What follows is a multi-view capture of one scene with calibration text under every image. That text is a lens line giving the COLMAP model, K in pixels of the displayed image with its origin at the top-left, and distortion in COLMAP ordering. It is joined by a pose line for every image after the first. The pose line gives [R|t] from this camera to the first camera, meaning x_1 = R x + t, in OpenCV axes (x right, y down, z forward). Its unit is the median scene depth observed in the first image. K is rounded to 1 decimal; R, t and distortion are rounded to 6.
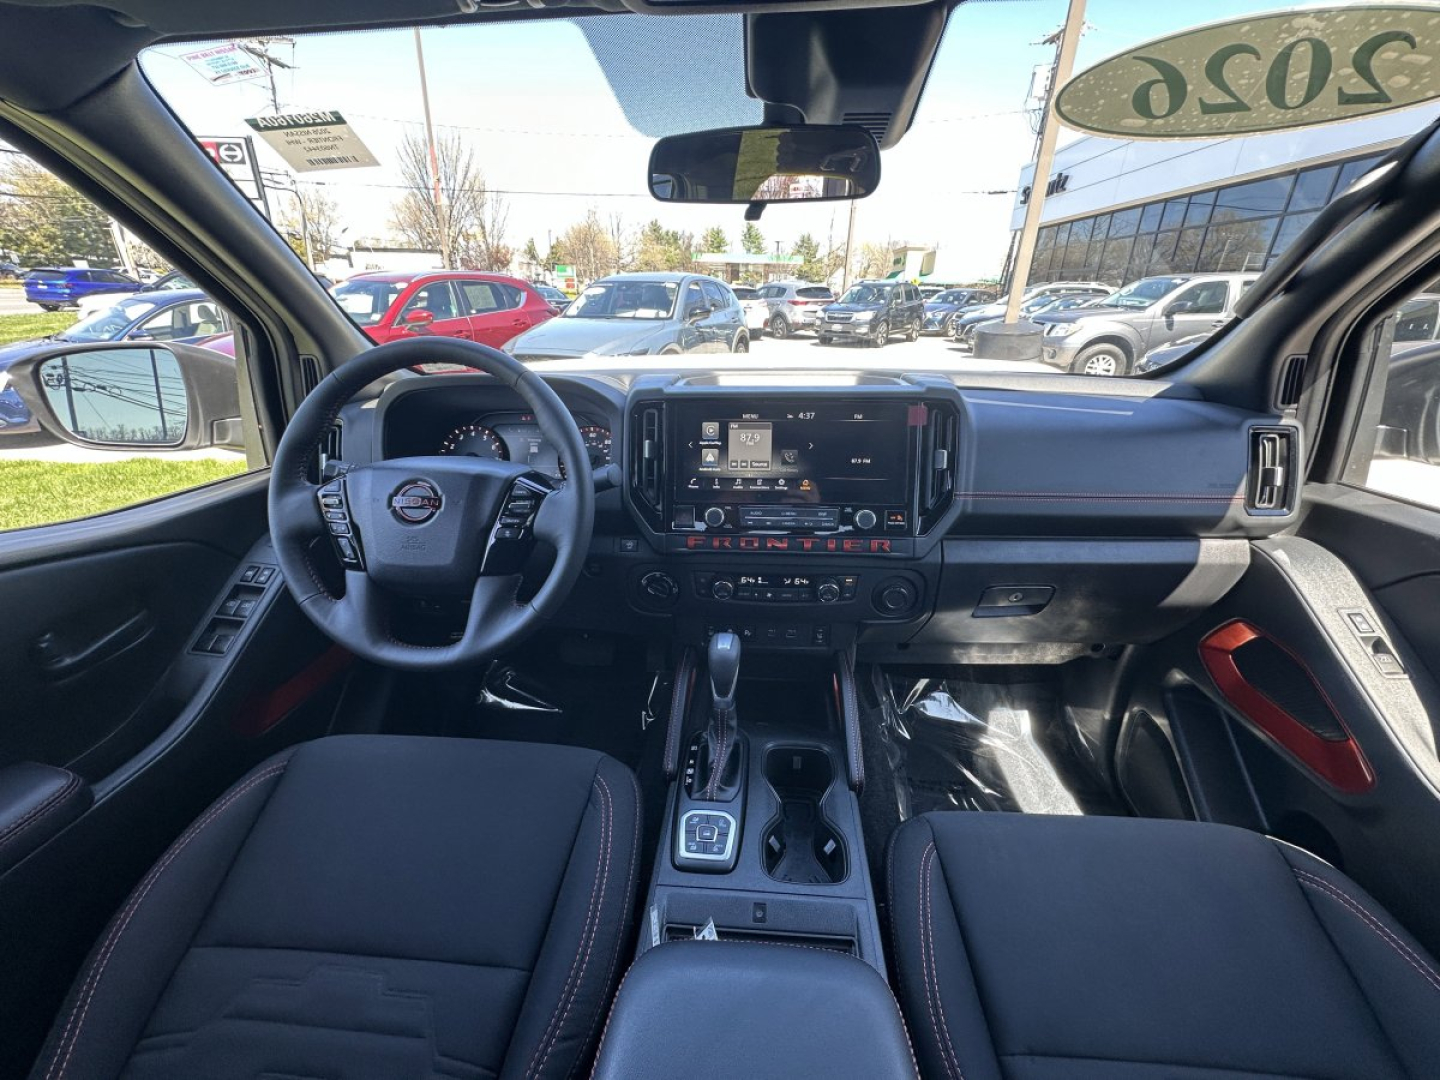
lens RADIAL K [[583.4, 0, 720.0], [0, 583.4, 540.0], [0, 0, 1]] dist [-0.017110, -0.000021]
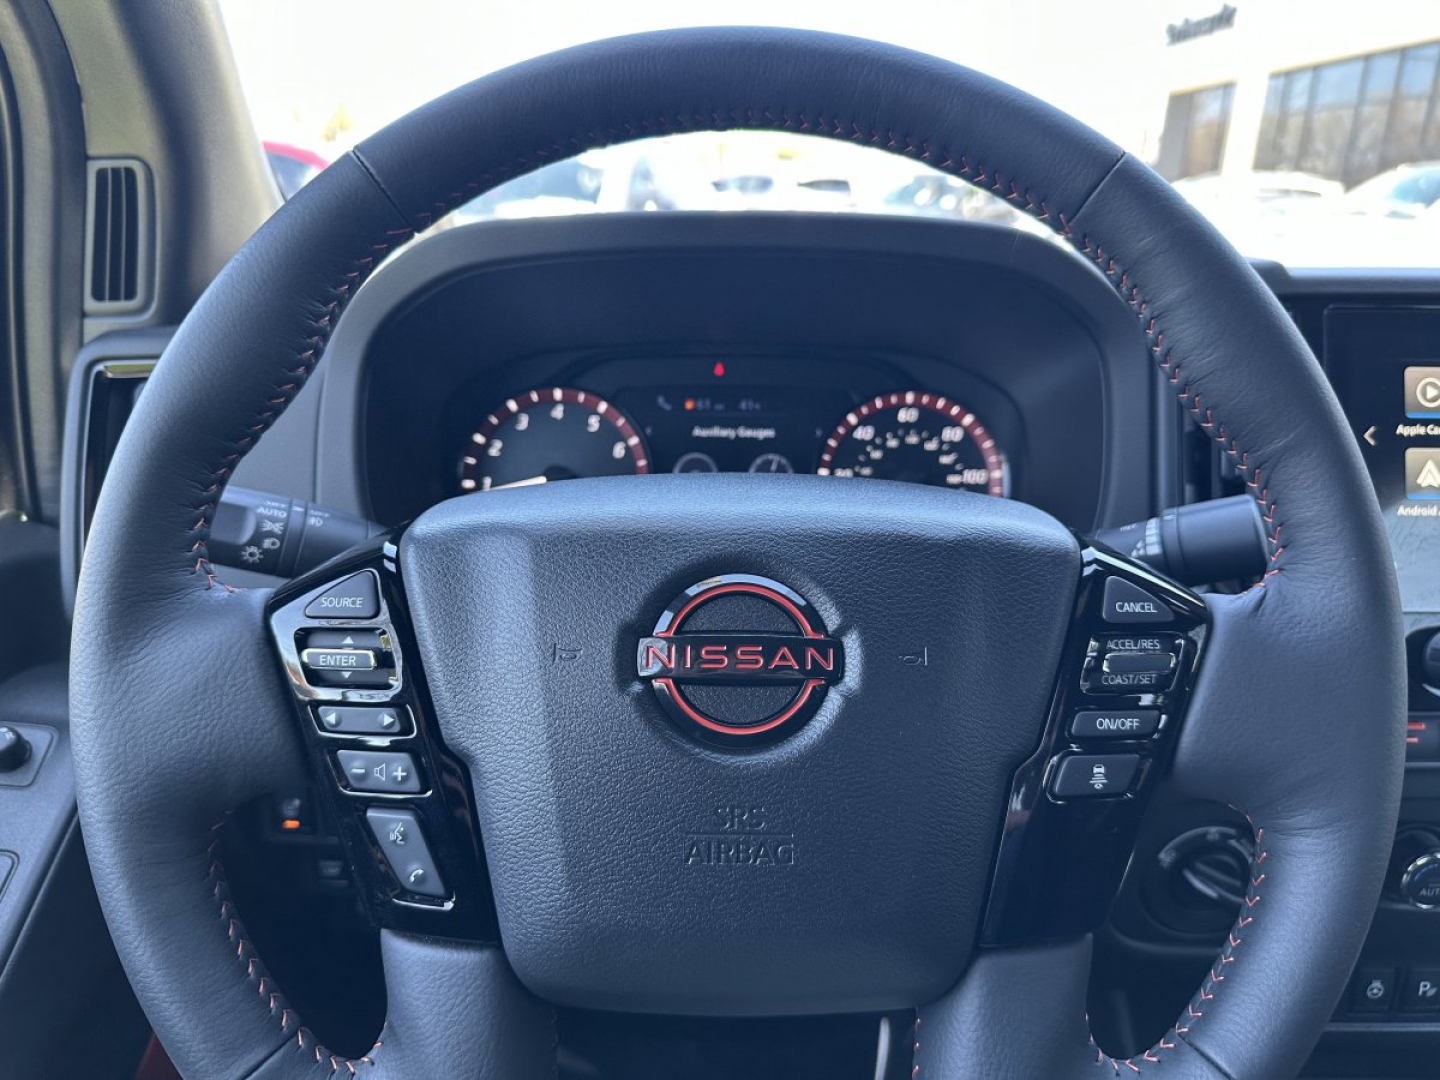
lens RADIAL K [[1061.3, 0, 720.0], [0, 1061.3, 540.0], [0, 0, 1]] dist [0.099487, -0.225273]
pose [[0.997240, -0.012092, 0.073248, -0.530665], [0.018115, 0.996456, -0.082136, -0.074619], [-0.071995, 0.083236, 0.993926, 0.519479]]
